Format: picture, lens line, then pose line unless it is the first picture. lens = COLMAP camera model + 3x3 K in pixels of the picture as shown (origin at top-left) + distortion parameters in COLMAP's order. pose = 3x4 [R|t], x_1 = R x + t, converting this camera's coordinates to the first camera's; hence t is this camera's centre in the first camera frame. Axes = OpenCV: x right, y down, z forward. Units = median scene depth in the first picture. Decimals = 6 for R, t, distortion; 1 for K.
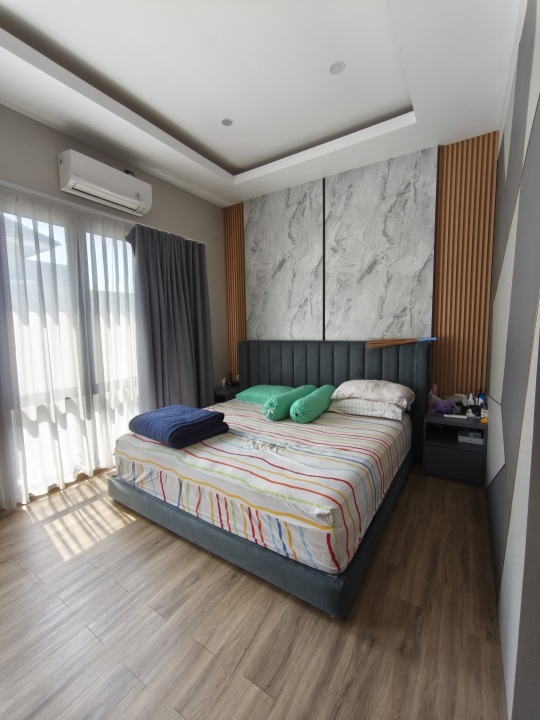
lens RADIAL K [[306.8, 0, 267.6], [0, 306.8, 357.5], [0, 0, 1]] dist [0.002906, 0.000091]
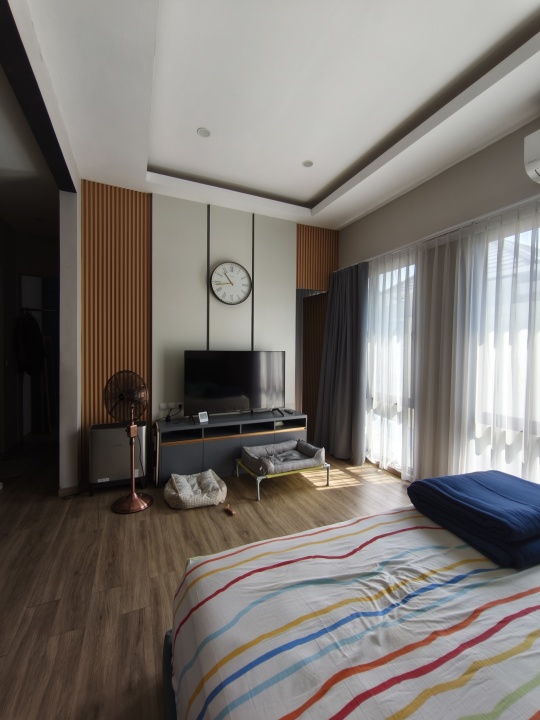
lens RADIAL K [[306.8, 0, 266.5], [0, 306.8, 358.4], [0, 0, 1]] dist [0.002906, 0.000091]
pose [[-0.543073, 0.040970, -0.838685, 0.672225], [-0.083997, 0.991148, 0.102808, -0.142702], [0.835474, 0.126279, -0.534825, 1.351084]]
